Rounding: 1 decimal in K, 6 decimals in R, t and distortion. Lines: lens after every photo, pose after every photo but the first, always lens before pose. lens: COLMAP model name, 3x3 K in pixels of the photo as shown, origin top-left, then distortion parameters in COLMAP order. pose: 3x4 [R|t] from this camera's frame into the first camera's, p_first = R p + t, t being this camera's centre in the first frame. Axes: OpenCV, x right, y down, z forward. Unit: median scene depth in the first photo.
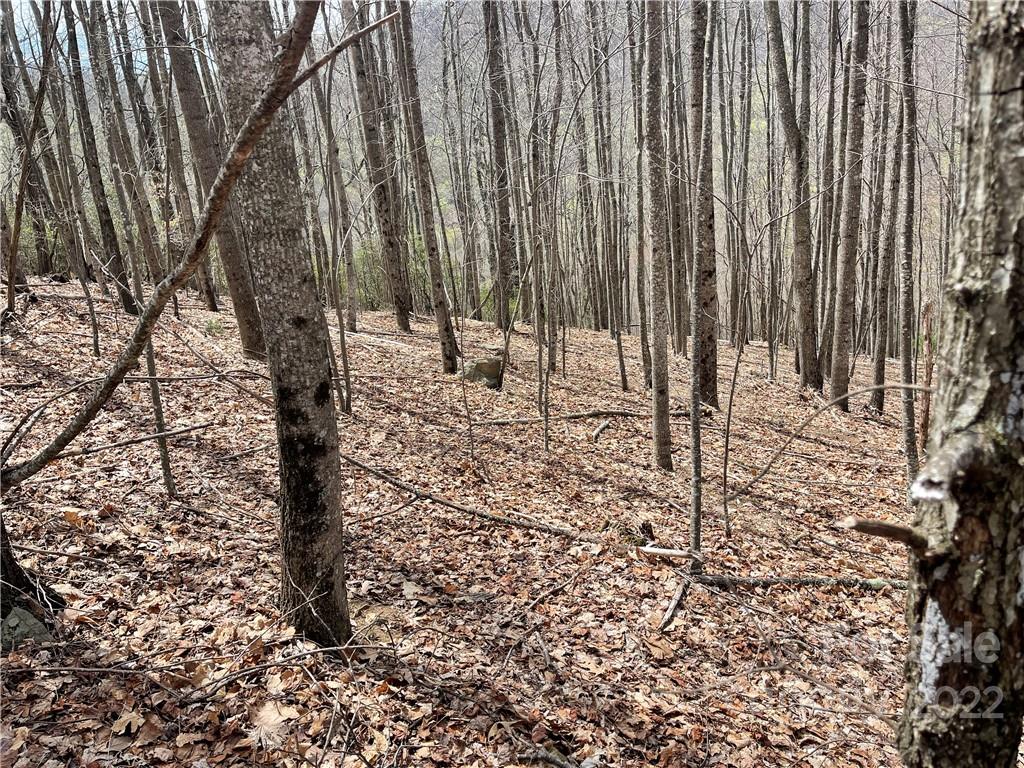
lens RADIAL K [[766.5, 0, 514.5], [0, 766.5, 375.9], [0, 0, 1]] dist [0.065596, -0.092141]
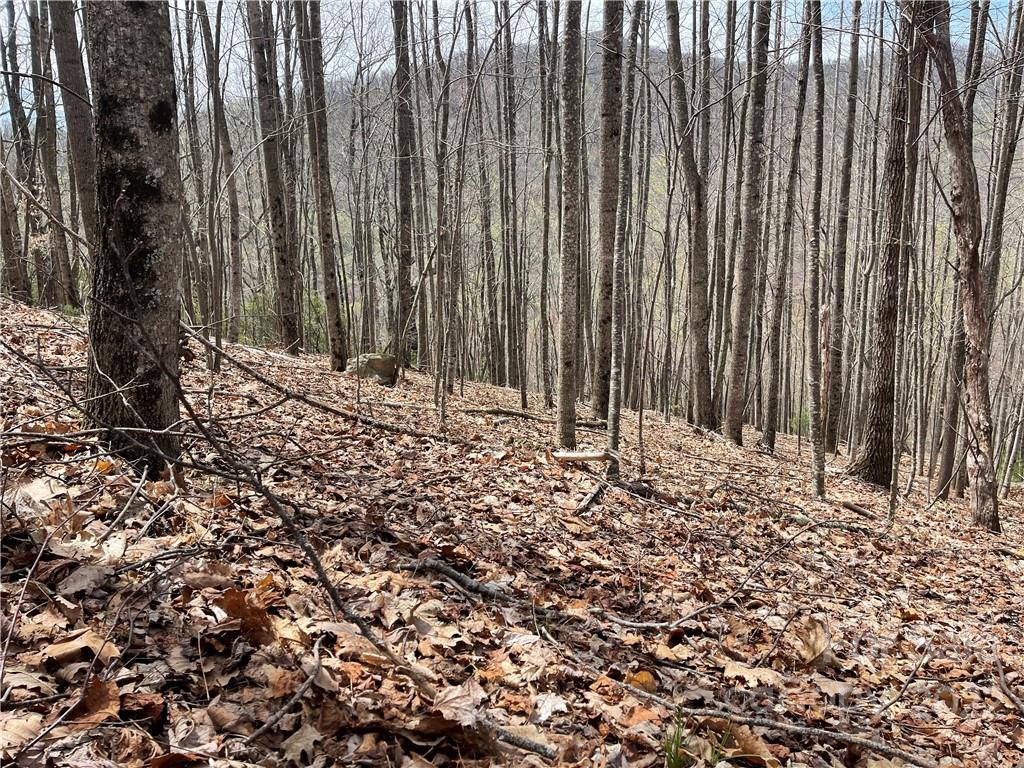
lens RADIAL K [[766.5, 0, 516.1], [0, 766.5, 379.9], [0, 0, 1]] dist [0.065596, -0.092141]
pose [[0.989339, 0.052545, 0.135822, 0.004007], [-0.038760, 0.994007, -0.102217, 0.232532], [-0.140379, 0.095863, 0.985446, 0.149544]]
